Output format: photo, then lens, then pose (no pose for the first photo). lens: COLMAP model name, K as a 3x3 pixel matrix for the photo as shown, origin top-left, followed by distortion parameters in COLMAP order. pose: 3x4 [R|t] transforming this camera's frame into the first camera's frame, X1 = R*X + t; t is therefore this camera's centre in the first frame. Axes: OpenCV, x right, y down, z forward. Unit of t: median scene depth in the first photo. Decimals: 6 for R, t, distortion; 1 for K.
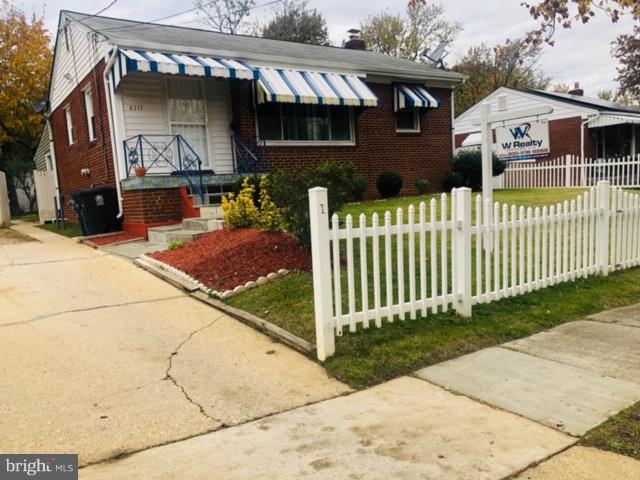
lens RADIAL K [[535.4, 0, 320.0], [0, 535.4, 240.0], [0, 0, 1]] dist [0.037313, -0.069654]
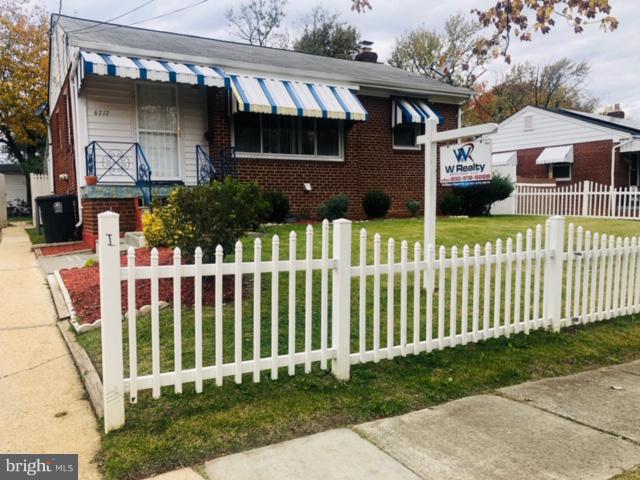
lens RADIAL K [[535.4, 0, 320.0], [0, 535.4, 240.0], [0, 0, 1]] dist [0.037313, -0.069654]
pose [[0.995506, 0.051130, -0.079710, 0.136578], [-0.053095, 0.998331, -0.022729, -0.020980], [0.078415, 0.026859, 0.996559, 0.089269]]
